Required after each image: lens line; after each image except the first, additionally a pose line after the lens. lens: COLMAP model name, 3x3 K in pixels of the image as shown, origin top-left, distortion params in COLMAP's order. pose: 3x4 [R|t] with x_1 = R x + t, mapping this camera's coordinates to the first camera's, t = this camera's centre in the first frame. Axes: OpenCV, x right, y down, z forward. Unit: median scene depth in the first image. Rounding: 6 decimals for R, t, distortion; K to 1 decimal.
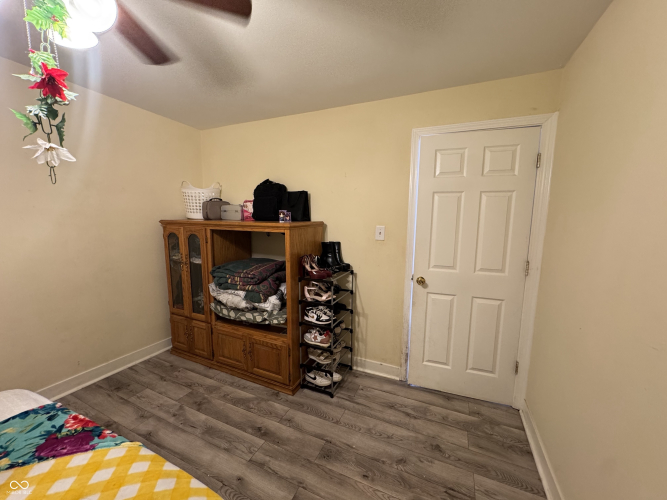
lens RADIAL K [[266.3, 0, 333.7], [0, 266.3, 250.5], [0, 0, 1]] dist [-0.001653, 0.000220]
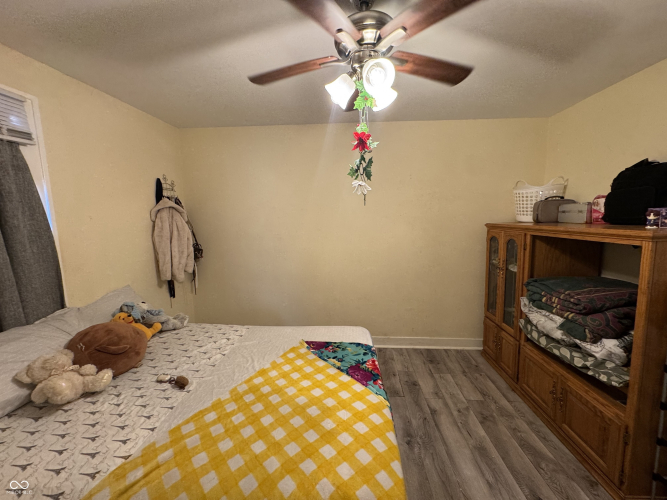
lens RADIAL K [[266.3, 0, 332.7], [0, 266.3, 249.9], [0, 0, 1]] dist [-0.001653, 0.000220]
pose [[0.345190, 0.092308, -0.933982, 0.131523], [-0.092516, 0.993651, 0.064013, -0.028649], [0.933962, 0.064311, 0.351538, 0.110283]]
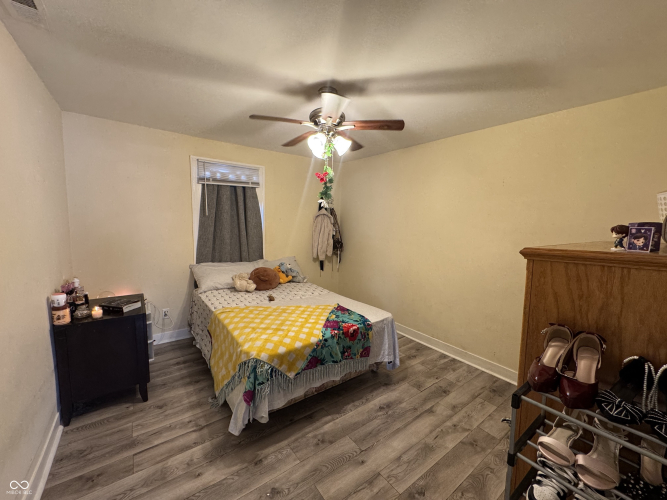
lens RADIAL K [[266.3, 0, 335.1], [0, 266.3, 249.4], [0, 0, 1]] dist [-0.001653, 0.000220]
pose [[-0.477319, 0.052996, -0.877131, 0.422866], [-0.146577, 0.979393, 0.138939, -0.103745], [0.866419, 0.194885, -0.459715, 0.824267]]
